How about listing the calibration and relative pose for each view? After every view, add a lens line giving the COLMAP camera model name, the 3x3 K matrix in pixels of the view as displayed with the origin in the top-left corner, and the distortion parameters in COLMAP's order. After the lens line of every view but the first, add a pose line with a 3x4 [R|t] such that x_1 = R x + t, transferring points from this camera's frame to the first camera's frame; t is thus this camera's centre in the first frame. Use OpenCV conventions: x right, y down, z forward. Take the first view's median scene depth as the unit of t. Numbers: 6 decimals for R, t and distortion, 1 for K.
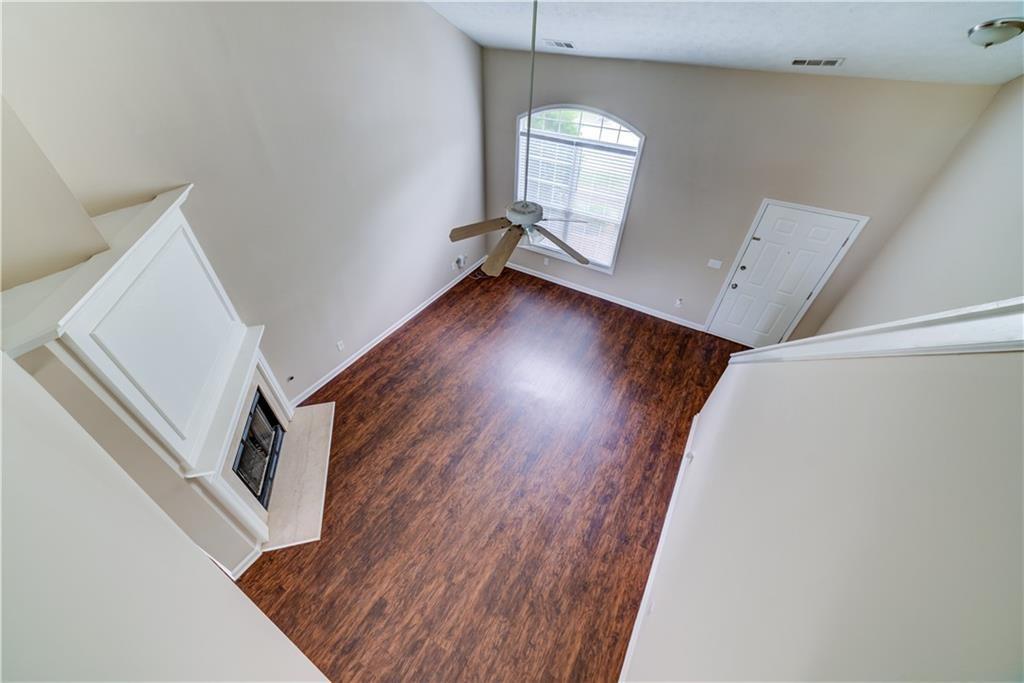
lens RADIAL K [[386.9, 0, 502.6], [0, 386.9, 344.6], [0, 0, 1]] dist [-0.001322, 0.002593]
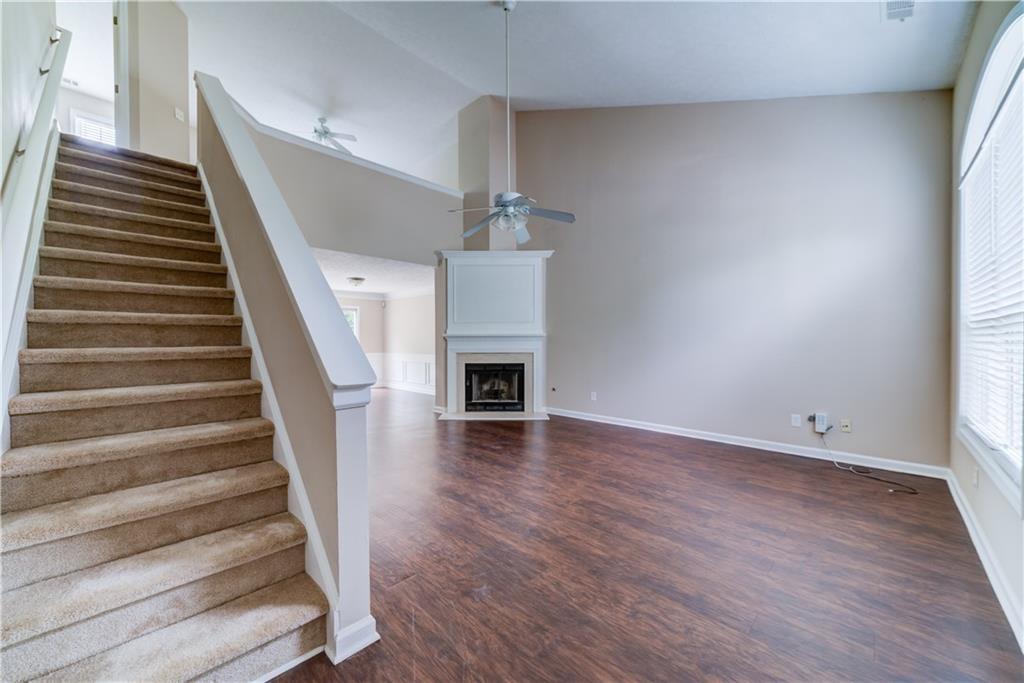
lens RADIAL K [[386.9, 0, 505.5], [0, 386.9, 338.6], [0, 0, 1]] dist [-0.001322, 0.002593]
pose [[-0.228036, -0.019245, -0.973463, 0.943713], [-0.646231, 0.750828, 0.136538, -0.141126], [0.728275, 0.660218, -0.183652, 1.147596]]
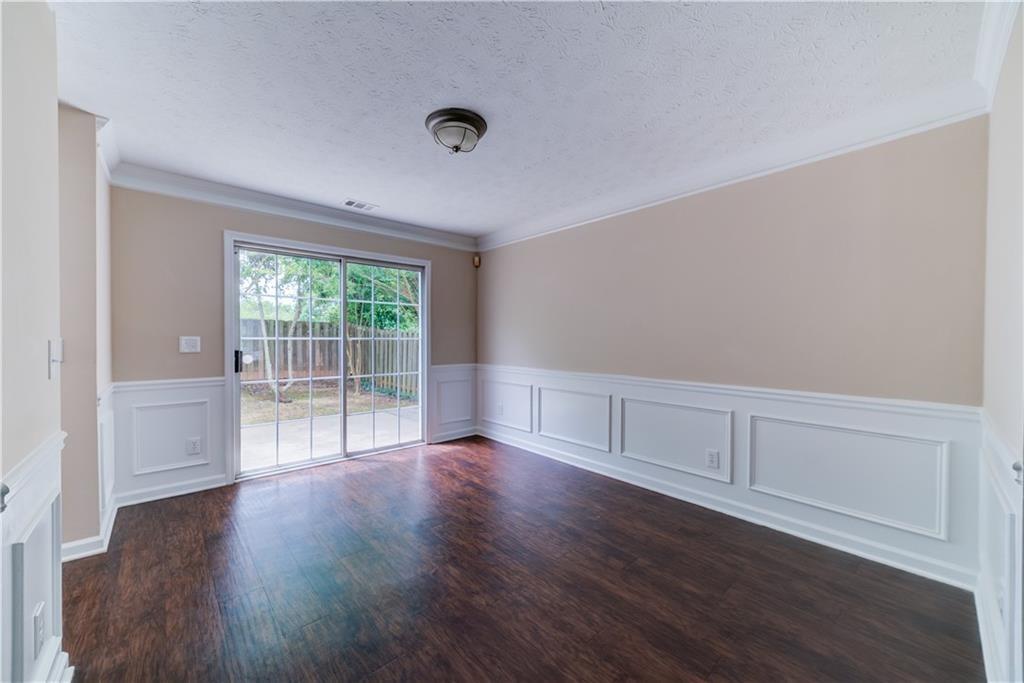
lens RADIAL K [[386.9, 0, 504.7], [0, 386.9, 343.0], [0, 0, 1]] dist [-0.001322, 0.002593]
pose [[-0.297212, -0.005895, -0.954793, -0.212683], [-0.639815, 0.743490, 0.194574, 0.444614], [0.708733, 0.668721, -0.224745, 0.461332]]
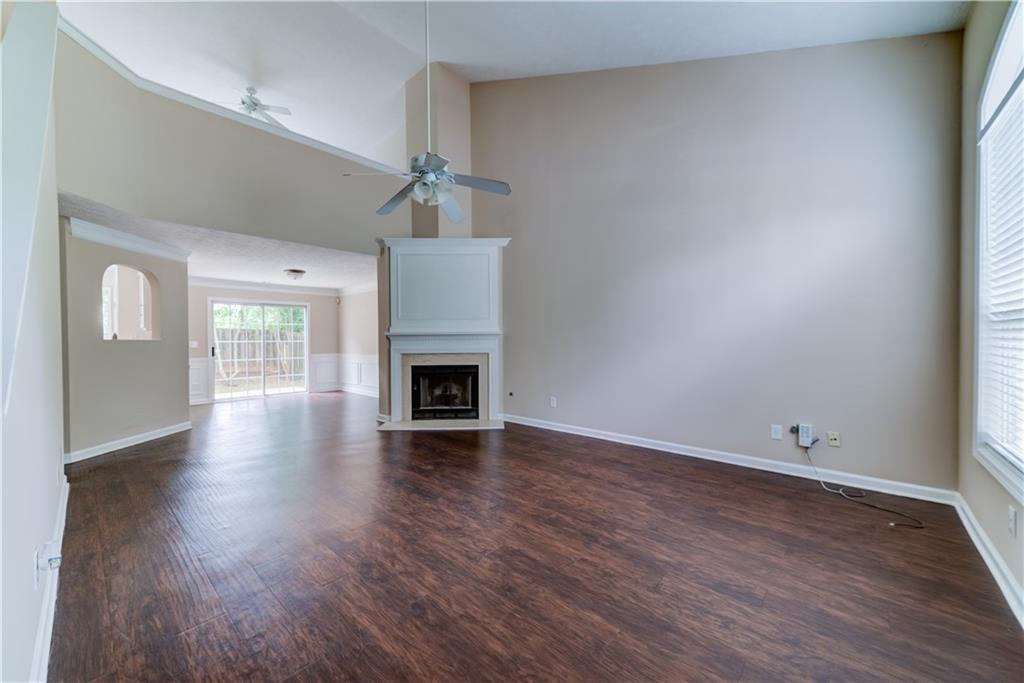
lens RADIAL K [[386.9, 0, 505.1], [0, 386.9, 340.2], [0, 0, 1]] dist [-0.001322, 0.002593]
pose [[-0.196218, -0.010895, -0.980500, 0.746506], [-0.646856, 0.752938, 0.121083, -0.200239], [0.736936, 0.658001, -0.154788, 1.210008]]
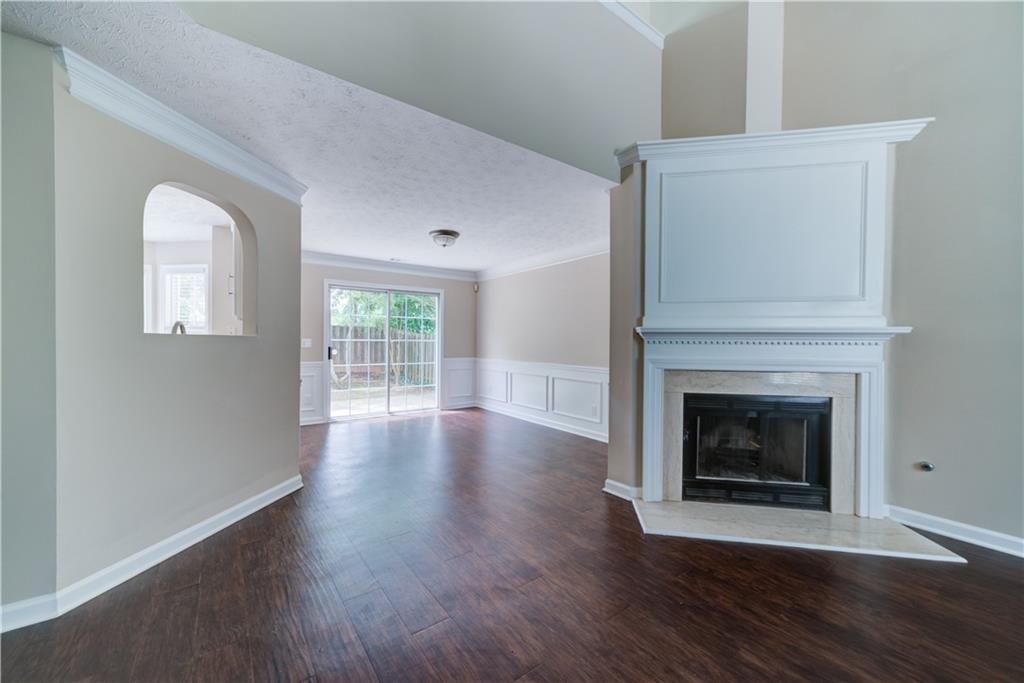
lens RADIAL K [[386.9, 0, 504.6], [0, 386.9, 342.9], [0, 0, 1]] dist [-0.001322, 0.002593]
pose [[-0.388241, -0.014182, -0.921449, 0.220903], [-0.622293, 0.741525, 0.250783, 0.216531], [0.679721, 0.670775, -0.296716, 0.728822]]
